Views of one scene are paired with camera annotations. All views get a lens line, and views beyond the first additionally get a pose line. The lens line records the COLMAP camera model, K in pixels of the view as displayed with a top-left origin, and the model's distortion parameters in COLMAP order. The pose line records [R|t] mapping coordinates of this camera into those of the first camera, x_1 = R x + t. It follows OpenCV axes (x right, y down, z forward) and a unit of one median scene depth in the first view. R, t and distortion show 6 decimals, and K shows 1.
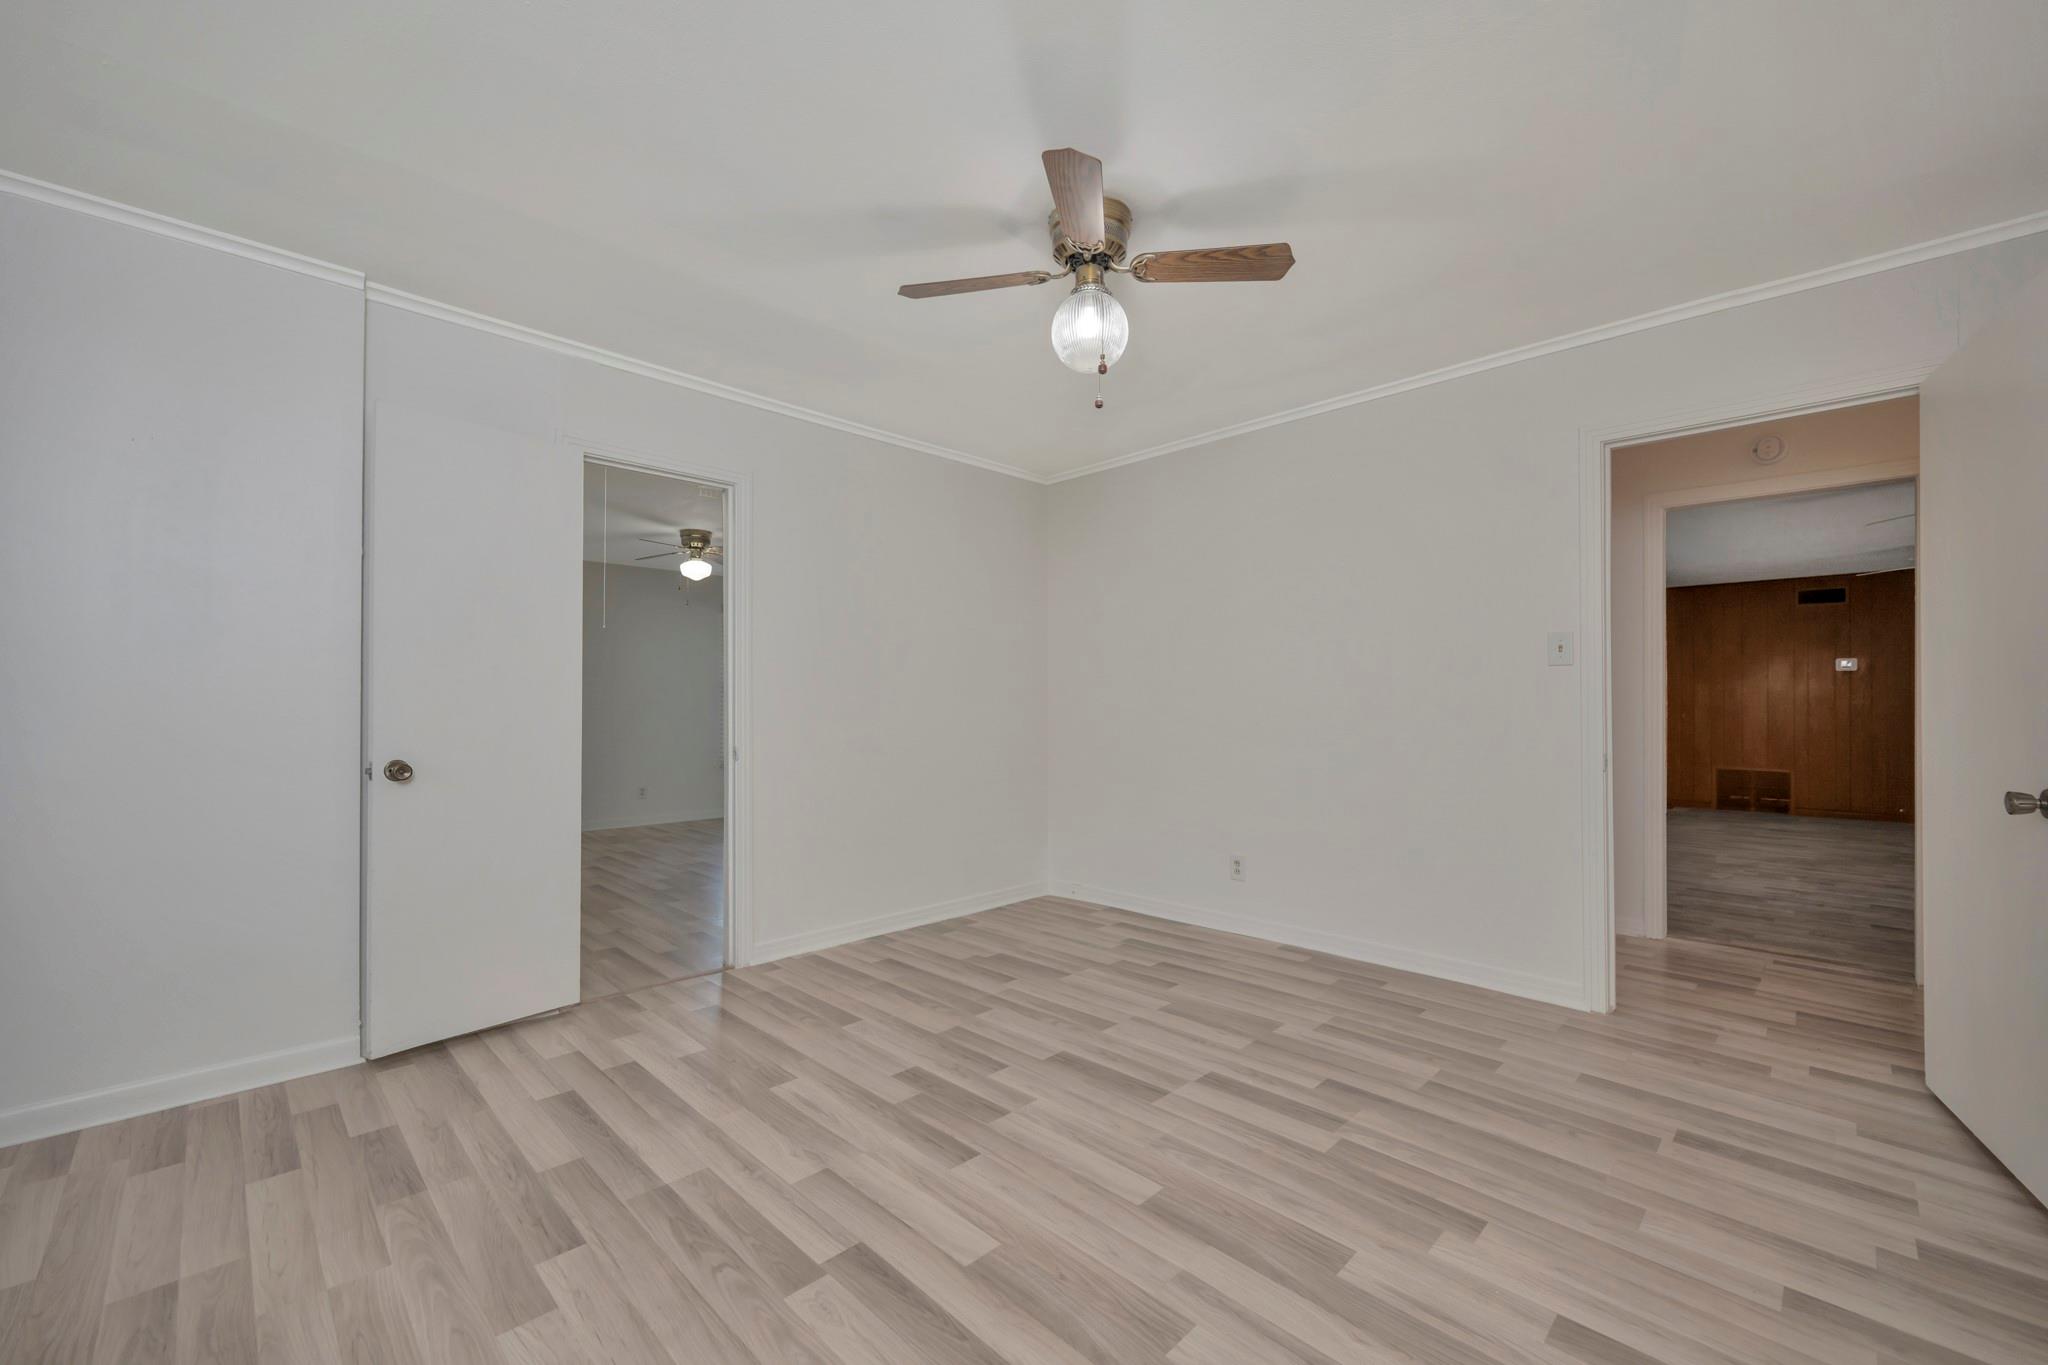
lens RADIAL K [[815.7, 0, 1031.1], [0, 815.7, 691.6], [0, 0, 1]] dist [-0.003033, -0.000556]
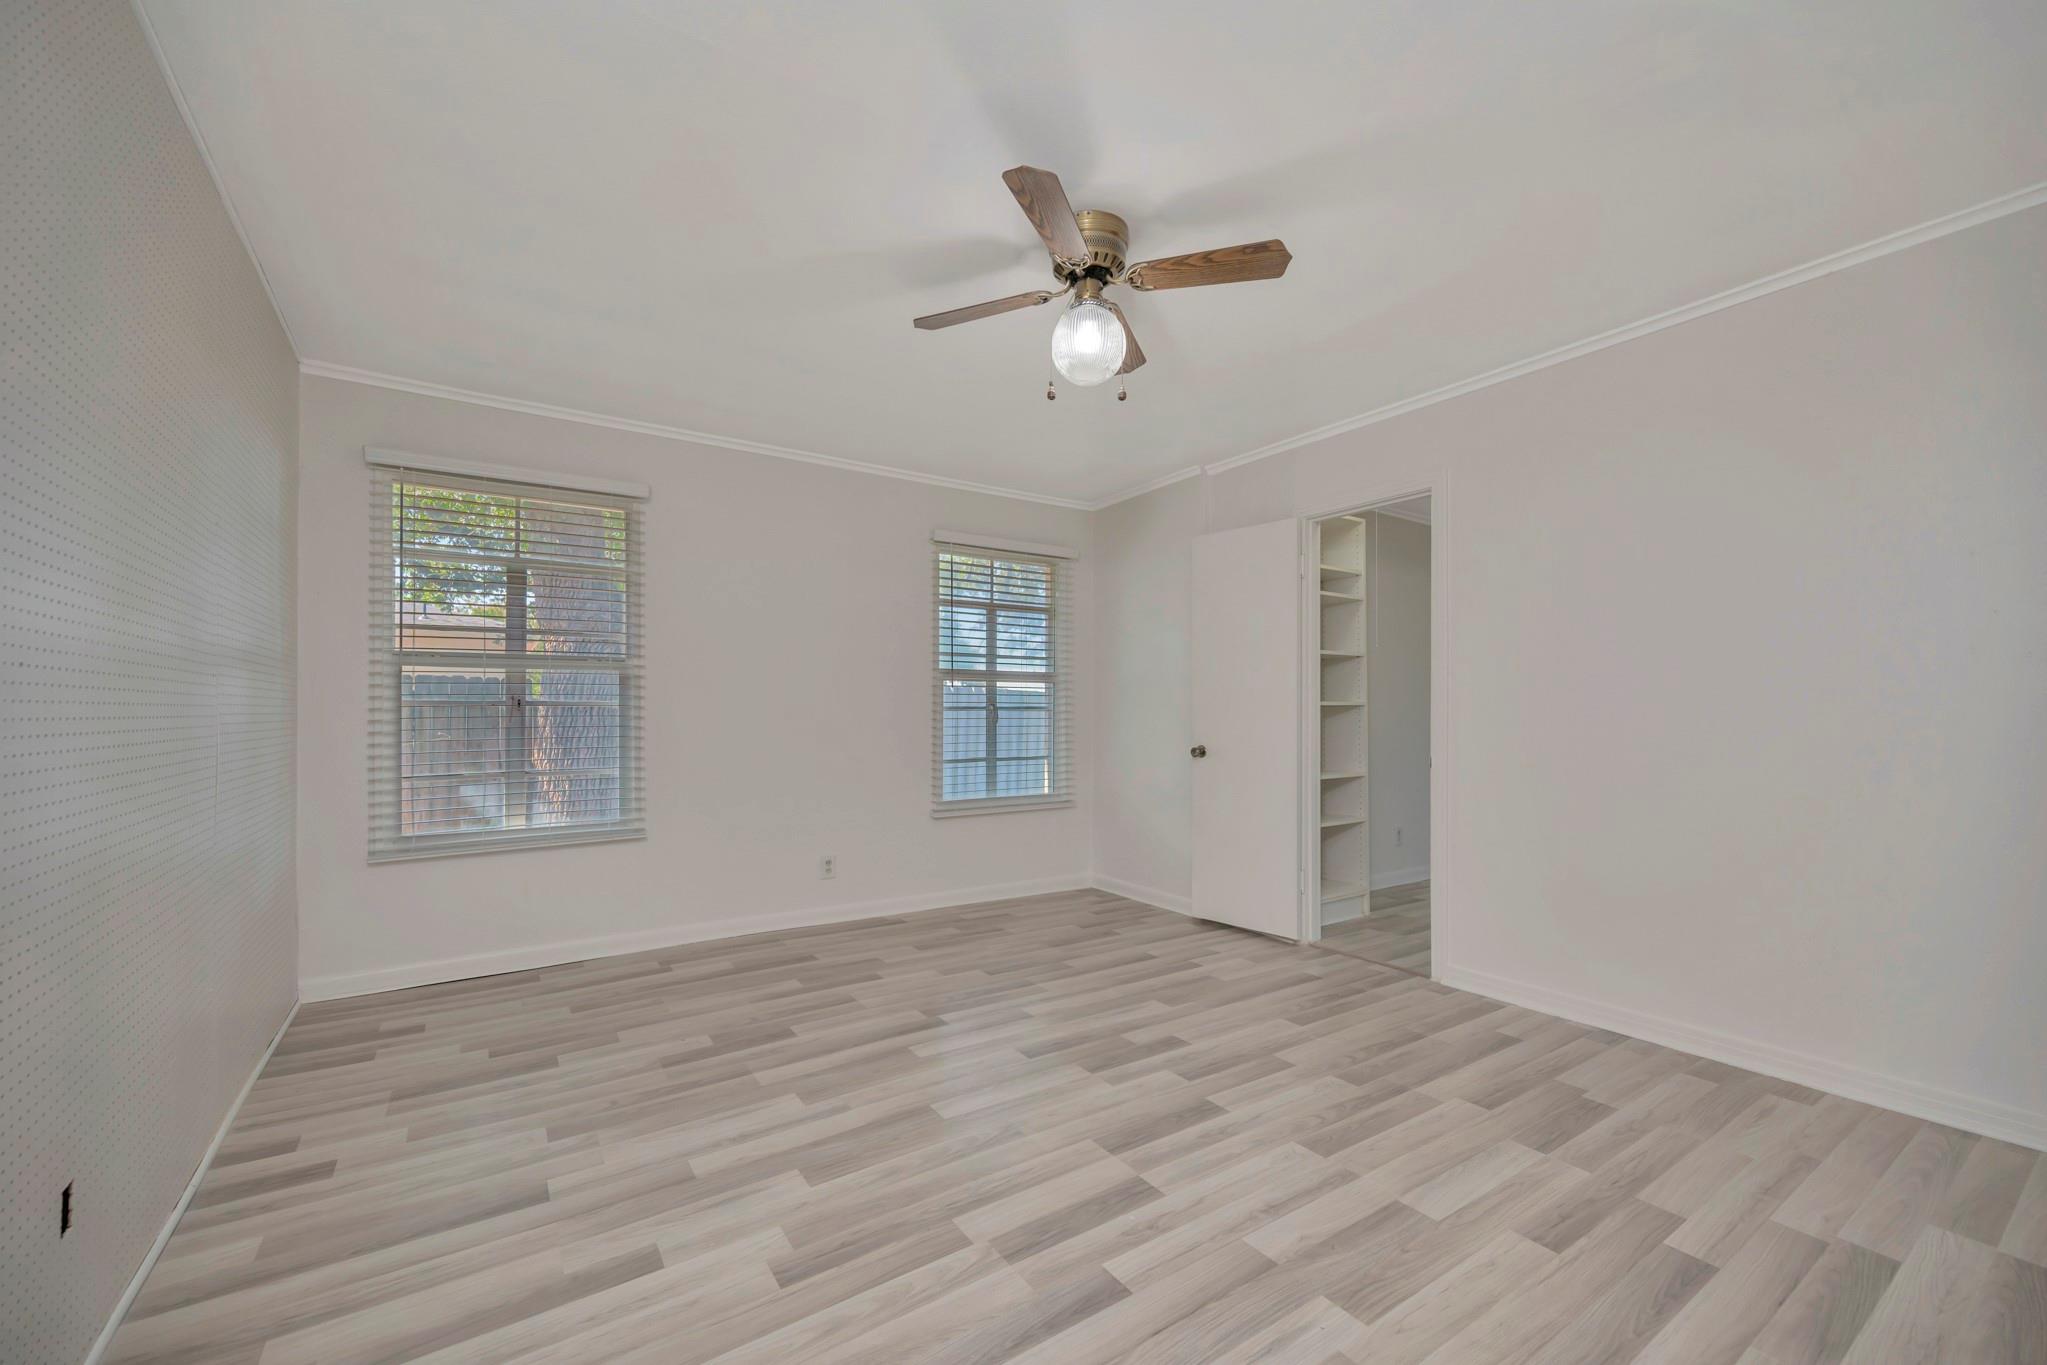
lens RADIAL K [[815.3, 0, 1026.7], [0, 815.3, 697.6], [0, 0, 1]] dist [-0.003033, -0.000556]
pose [[-0.197374, -0.020732, -0.980109, 0.931622], [0.016996, 0.999554, -0.024565, 0.024340], [0.980181, -0.021506, -0.196934, 0.972952]]
